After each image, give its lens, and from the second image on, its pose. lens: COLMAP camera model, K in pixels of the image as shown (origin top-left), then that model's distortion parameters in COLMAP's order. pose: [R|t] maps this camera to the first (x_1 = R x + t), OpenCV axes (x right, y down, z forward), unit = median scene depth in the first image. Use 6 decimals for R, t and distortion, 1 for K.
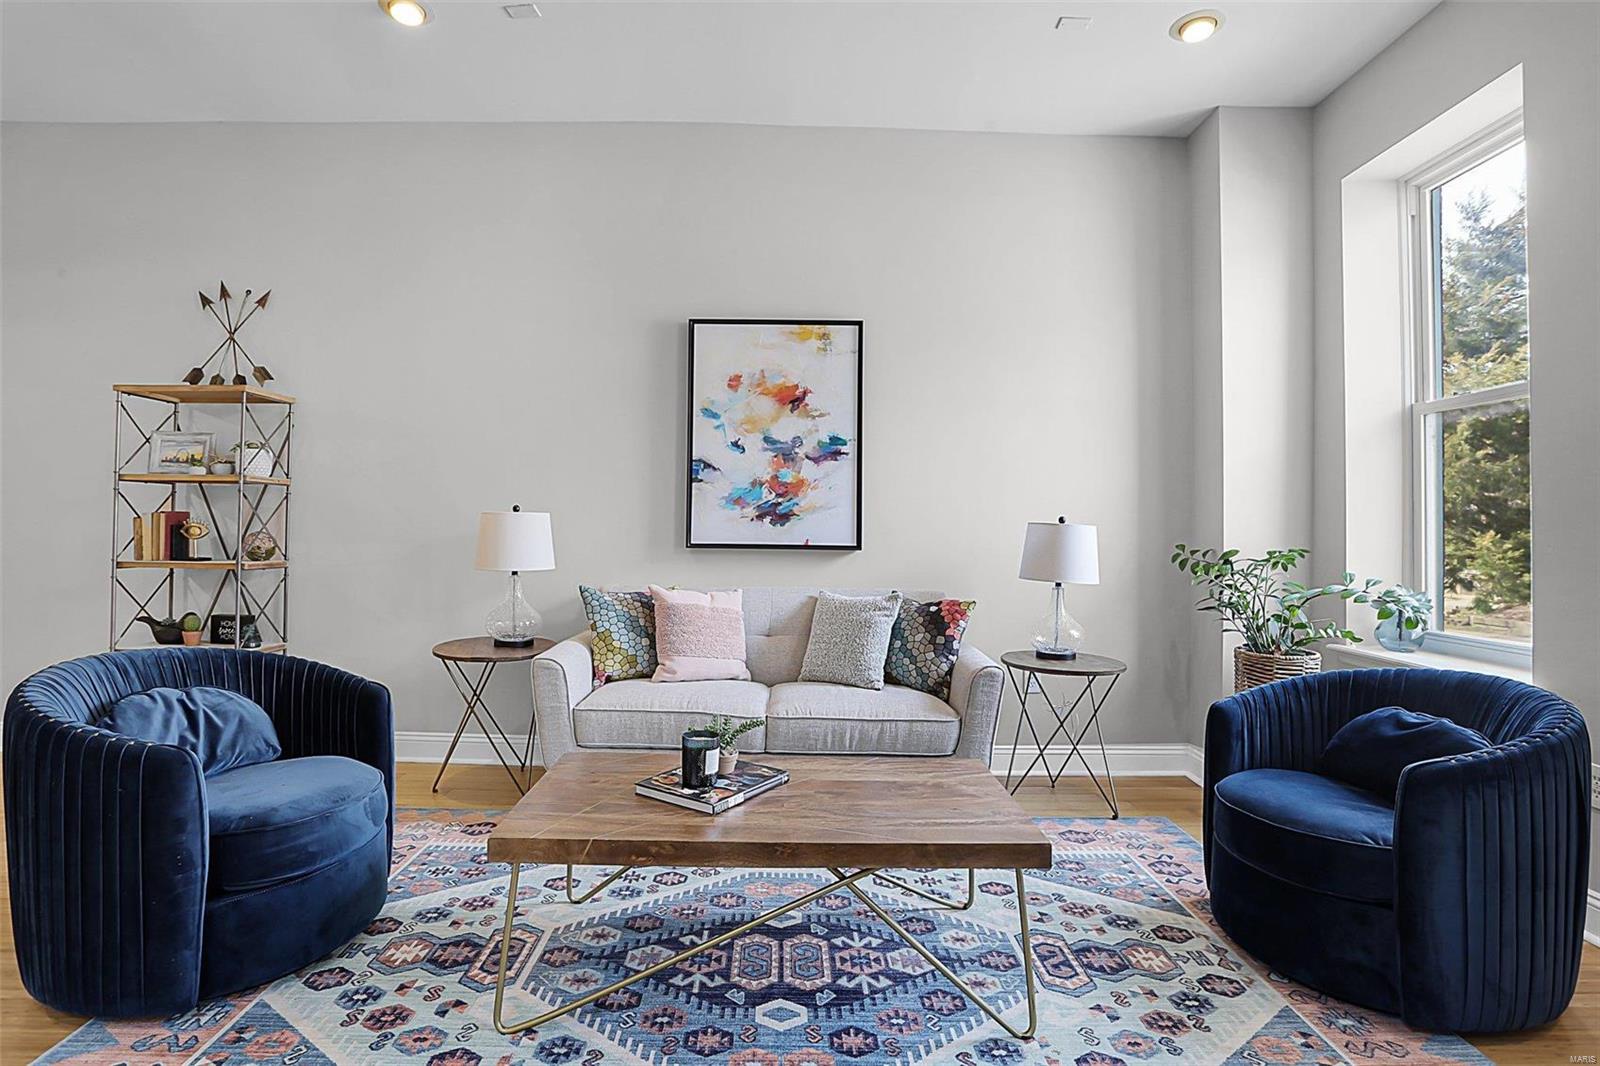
lens RADIAL K [[791.7, 0, 791.4], [0, 791.7, 523.9], [0, 0, 1]] dist [-0.053874, 0.016024]
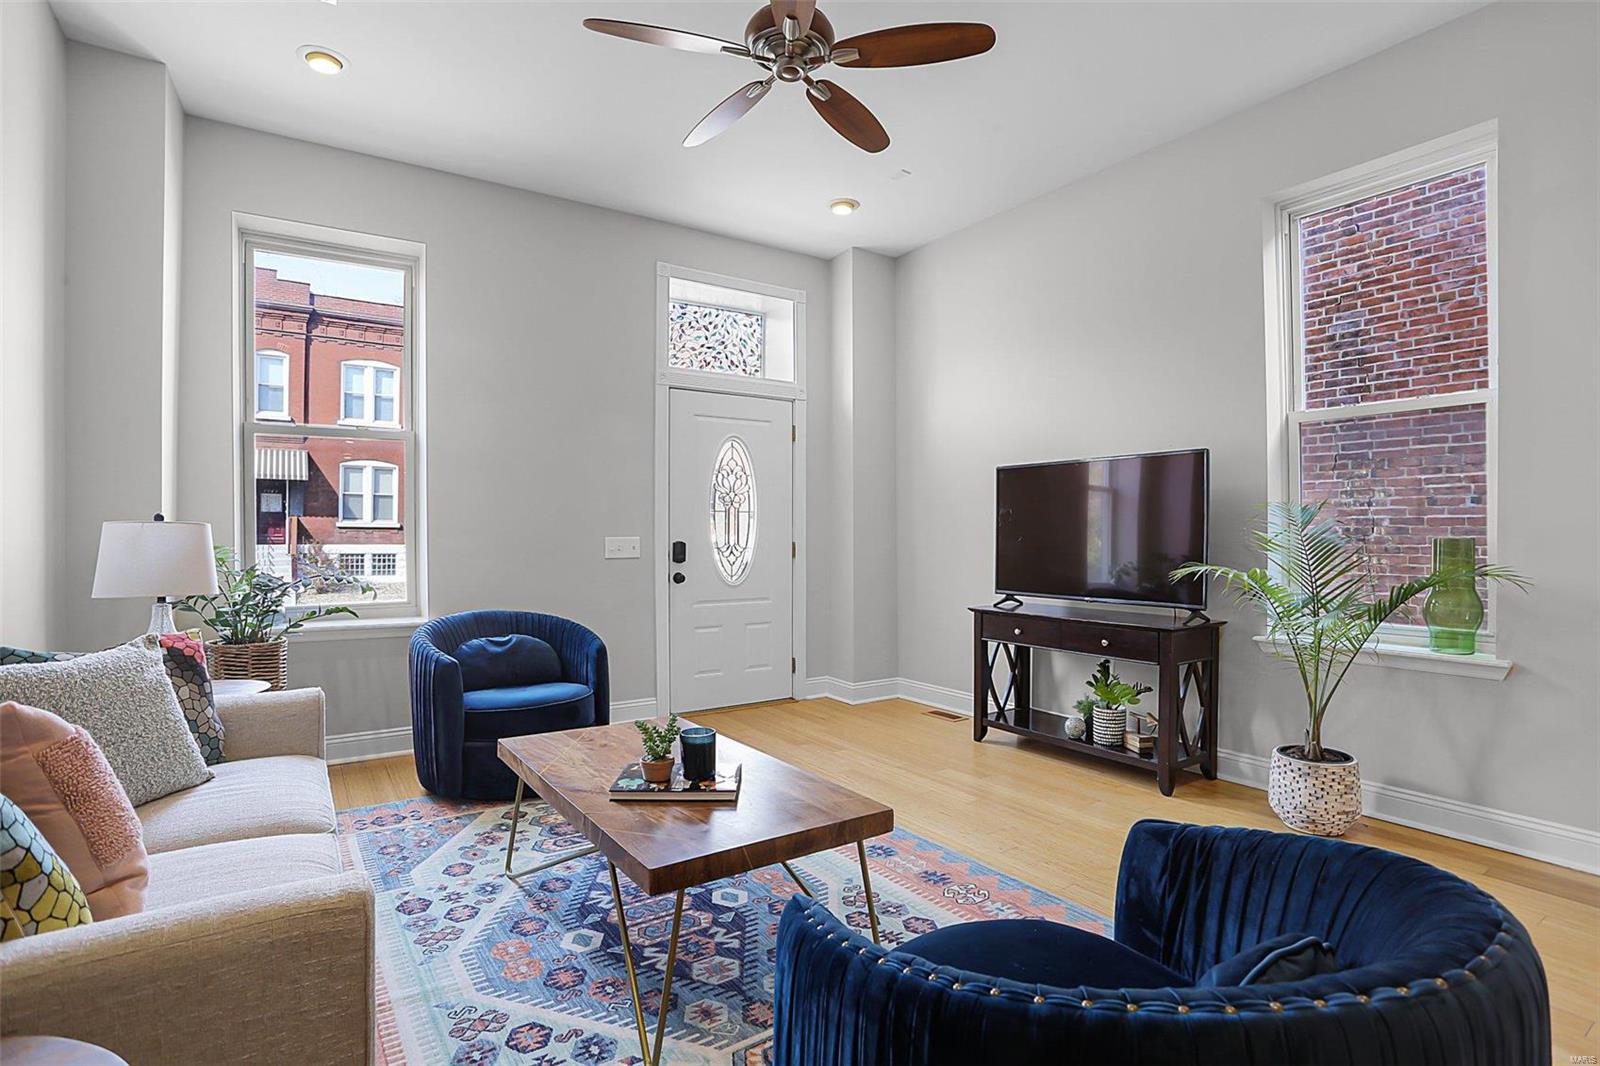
lens RADIAL K [[791.7, 0, 811.4], [0, 791.7, 528.1], [0, 0, 1]] dist [-0.053874, 0.016024]
pose [[-0.560521, -0.010673, 0.828071, -0.679135], [-0.010742, 0.999927, 0.005617, -0.004633], [-0.828070, -0.005746, -0.560595, 0.933068]]
